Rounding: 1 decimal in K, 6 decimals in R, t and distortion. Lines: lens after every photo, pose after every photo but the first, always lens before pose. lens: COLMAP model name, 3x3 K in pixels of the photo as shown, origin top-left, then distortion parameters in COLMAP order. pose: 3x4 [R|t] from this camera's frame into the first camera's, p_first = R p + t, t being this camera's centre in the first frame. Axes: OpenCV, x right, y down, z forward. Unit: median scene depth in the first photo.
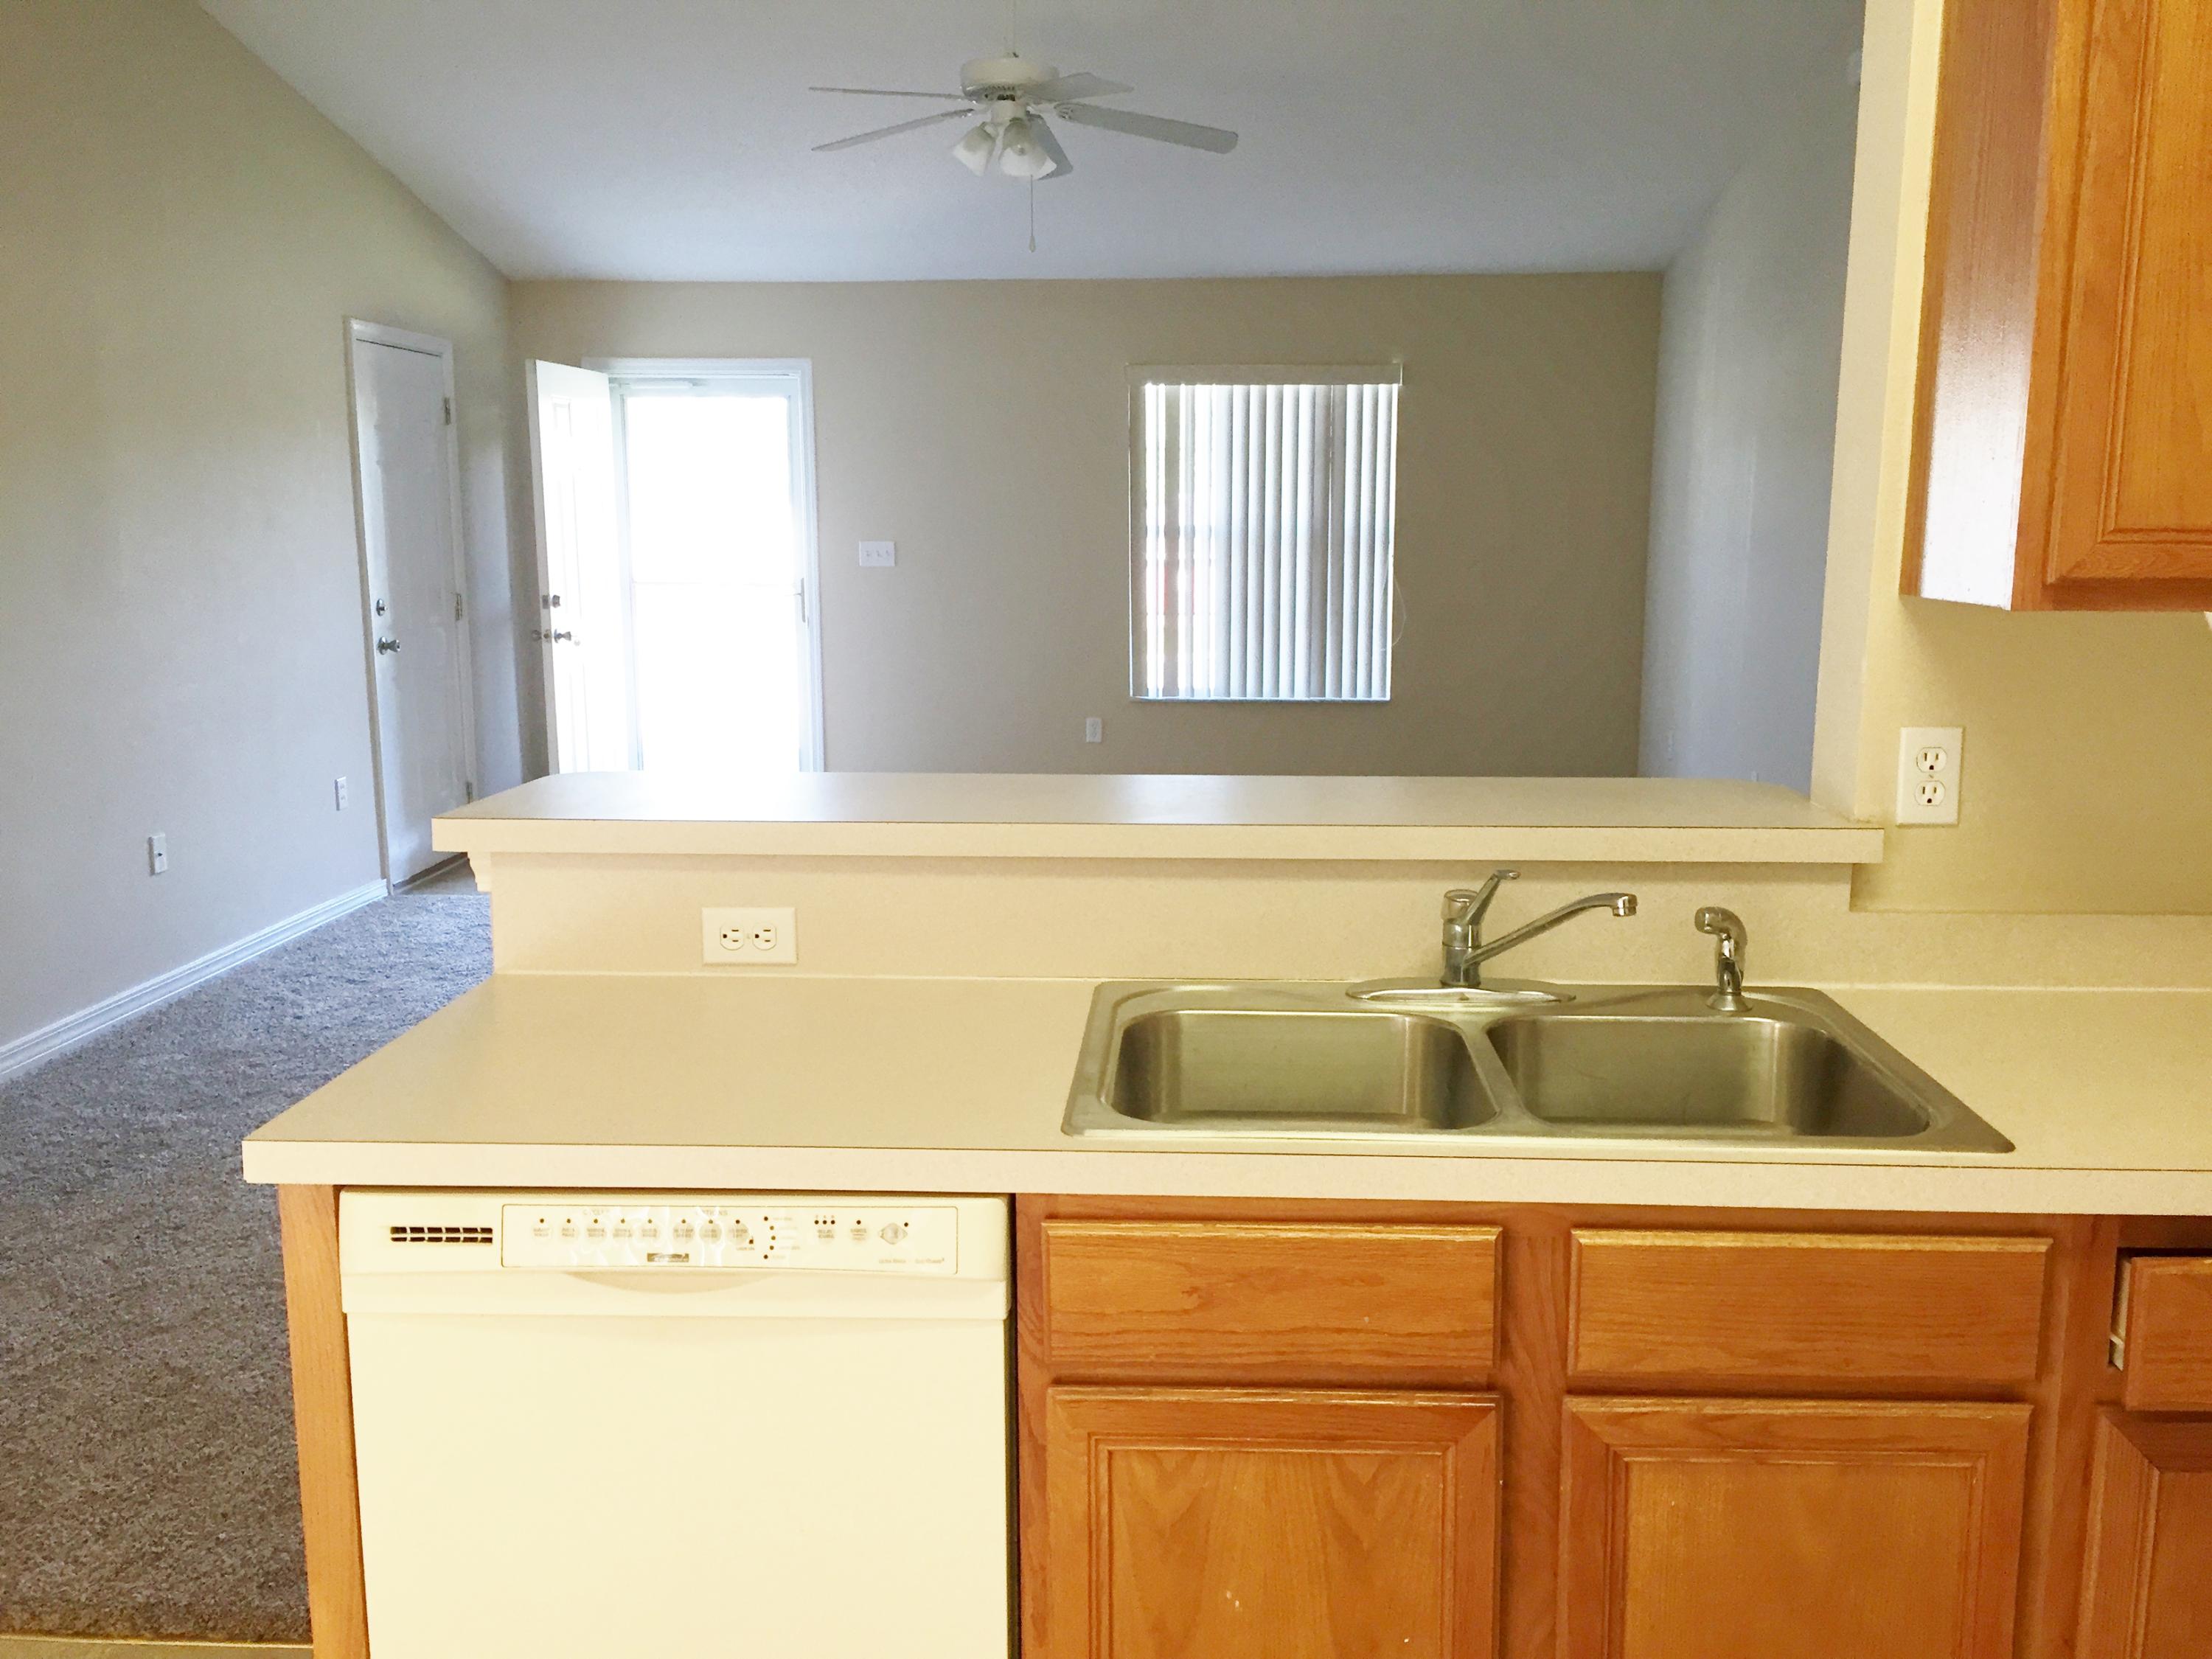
lens RADIAL K [[1904.5, 0, 1099.5], [0, 1904.5, 820.9], [0, 0, 1]] dist [0.082092, -0.104647]
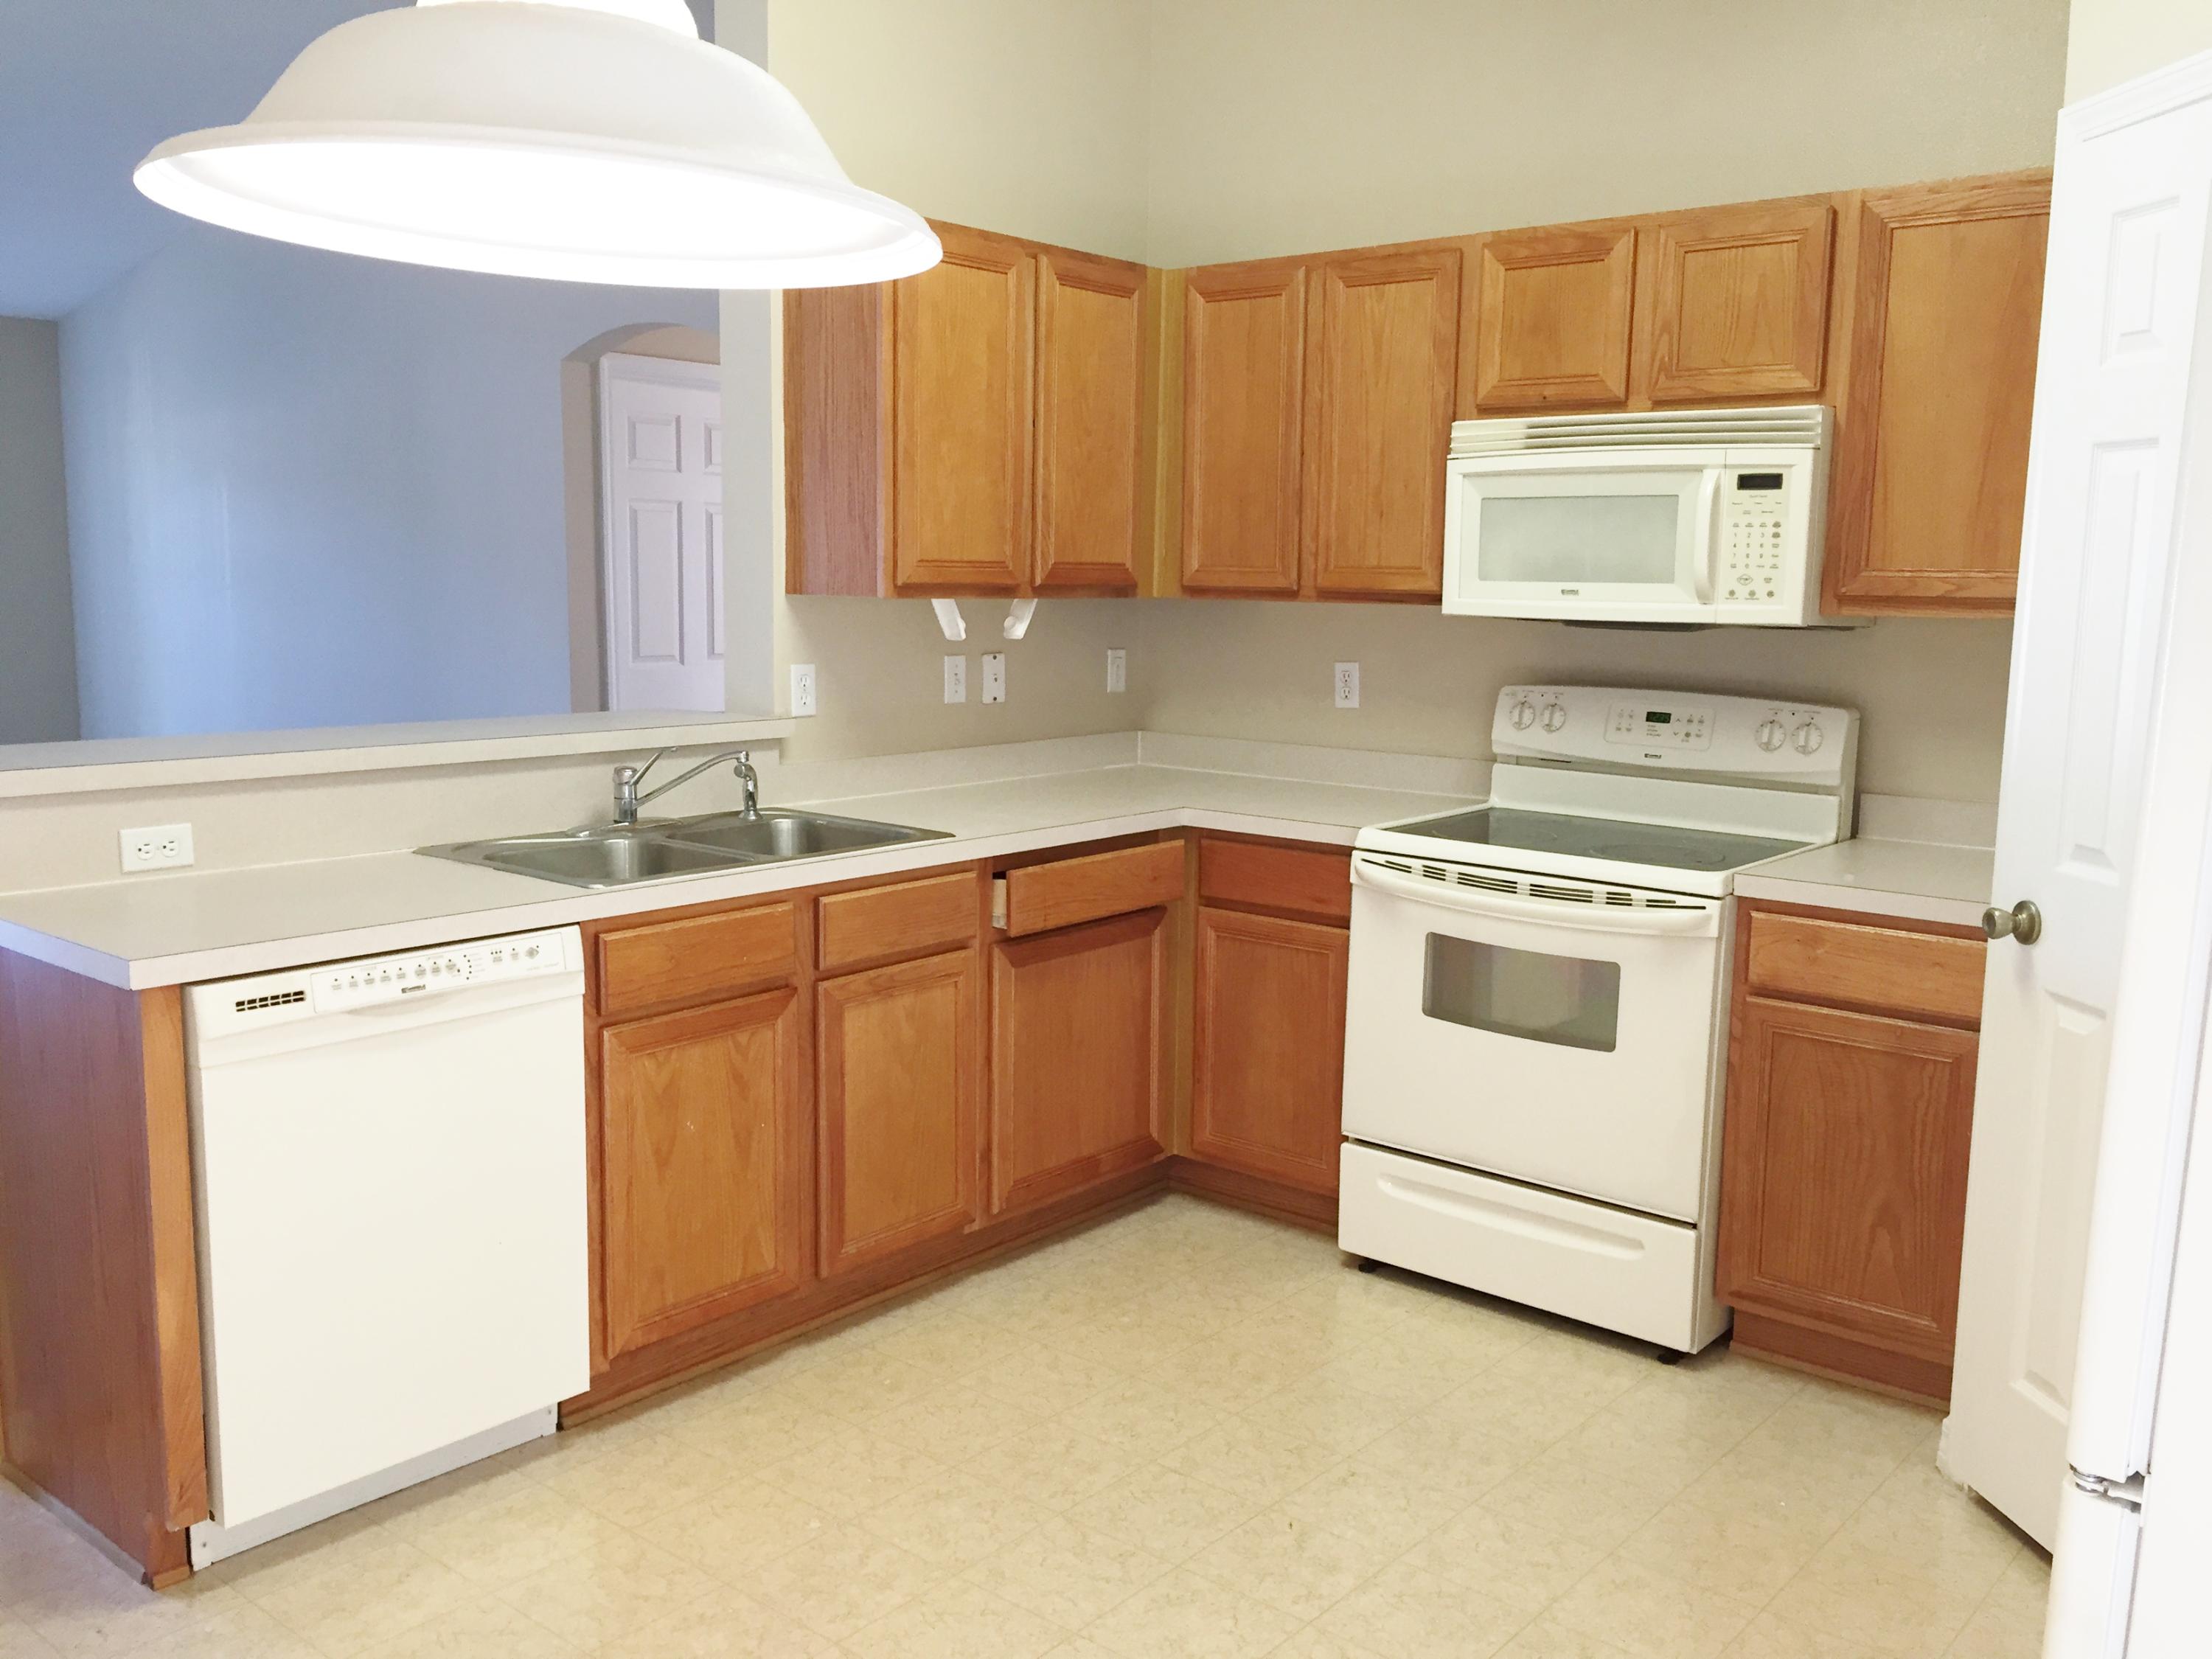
lens RADIAL K [[1904.5, 0, 1100.2], [0, 1904.5, 850.0], [0, 0, 1]] dist [0.082092, -0.104647]
pose [[0.616056, -0.109696, 0.780027, -1.118043], [0.110935, 0.992469, 0.051956, 0.086707], [-0.779851, 0.054525, 0.623586, -0.492373]]
